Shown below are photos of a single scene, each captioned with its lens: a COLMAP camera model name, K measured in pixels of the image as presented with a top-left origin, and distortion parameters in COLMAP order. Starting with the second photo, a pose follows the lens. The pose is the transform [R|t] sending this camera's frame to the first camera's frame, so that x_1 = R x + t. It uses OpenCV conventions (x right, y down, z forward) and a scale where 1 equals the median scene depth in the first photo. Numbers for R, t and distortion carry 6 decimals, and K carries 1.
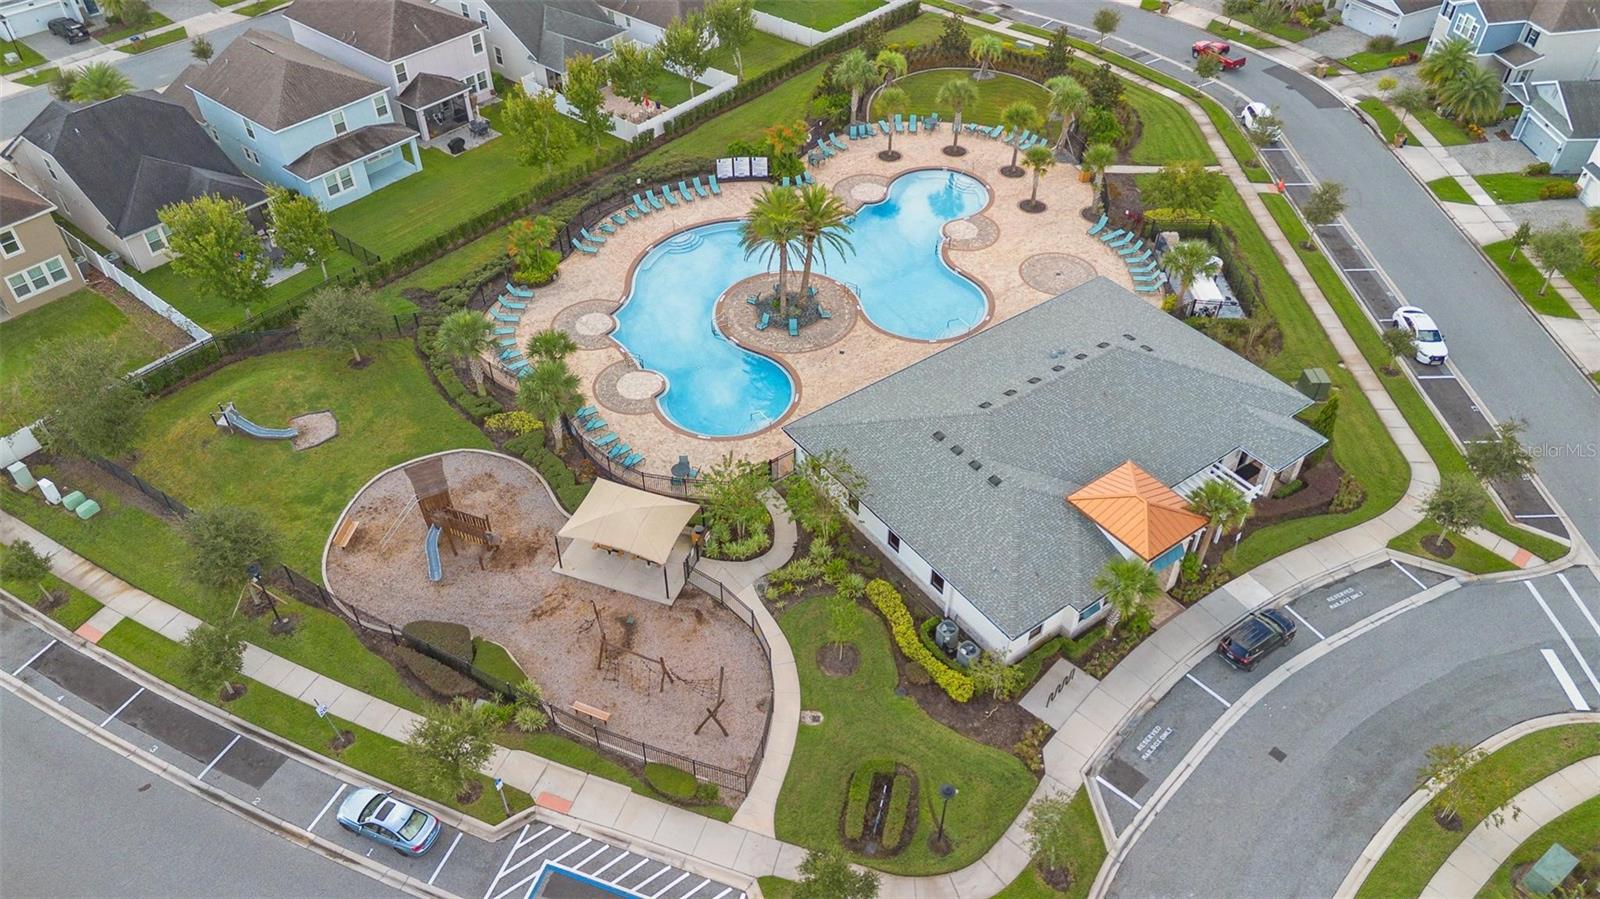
lens RADIAL K [[1152.1, 0, 804.0], [0, 1152.1, 435.1], [0, 0, 1]] dist [0.076568, -0.086268]
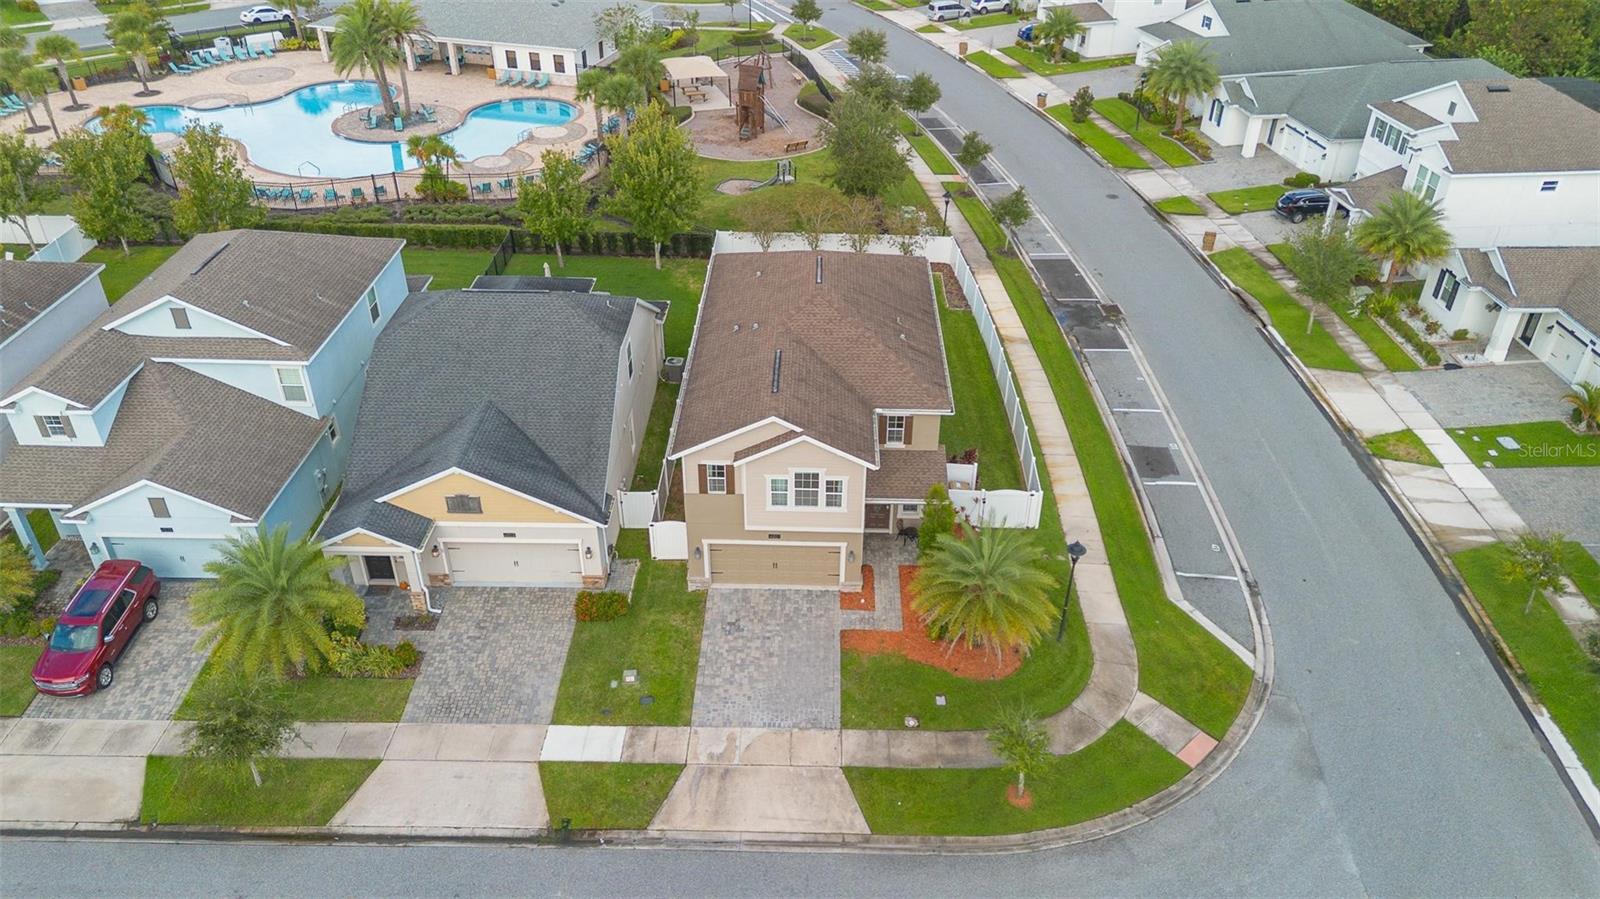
lens RADIAL K [[1128.2, 0, 802.8], [0, 1128.2, 451.0], [0, 0, 1]] dist [0.072261, -0.070278]
pose [[-0.614716, -0.438977, 0.655304, -1.311070], [0.515627, 0.405050, 0.755026, -0.712987], [-0.596869, 0.802019, -0.022643, 1.194298]]
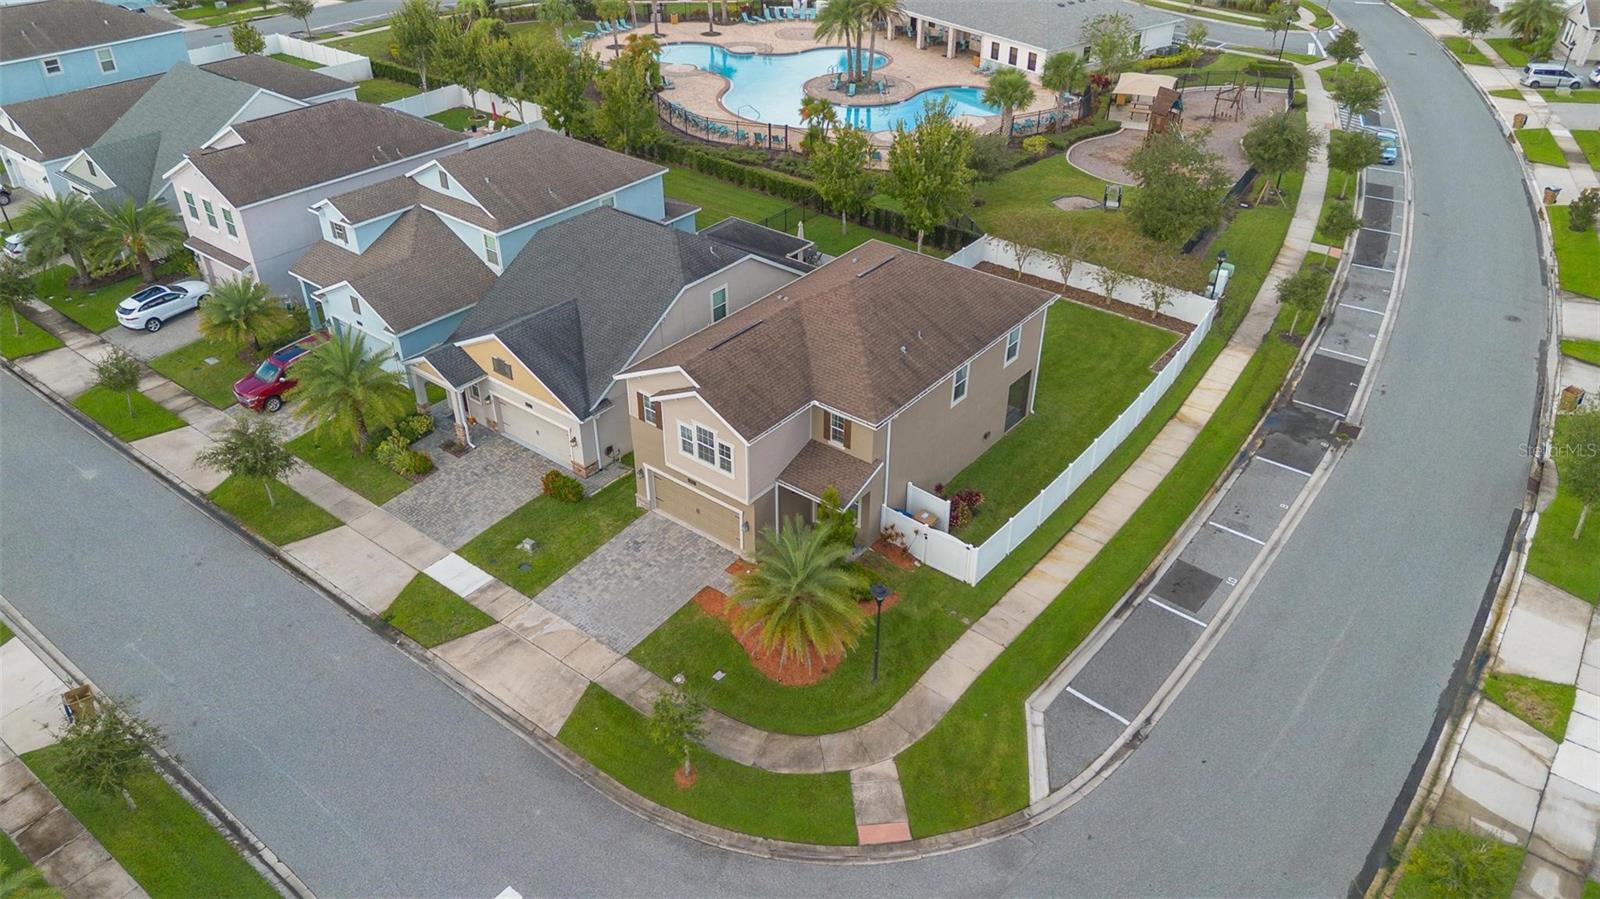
lens RADIAL K [[1128.2, 0, 802.8], [0, 1128.2, 451.0], [0, 0, 1]] dist [0.072261, -0.070278]
pose [[-0.018347, -0.552727, 0.833160, -1.456654], [0.656862, 0.621574, 0.426823, -0.496141], [-0.753788, 0.555102, 0.351662, 0.943484]]
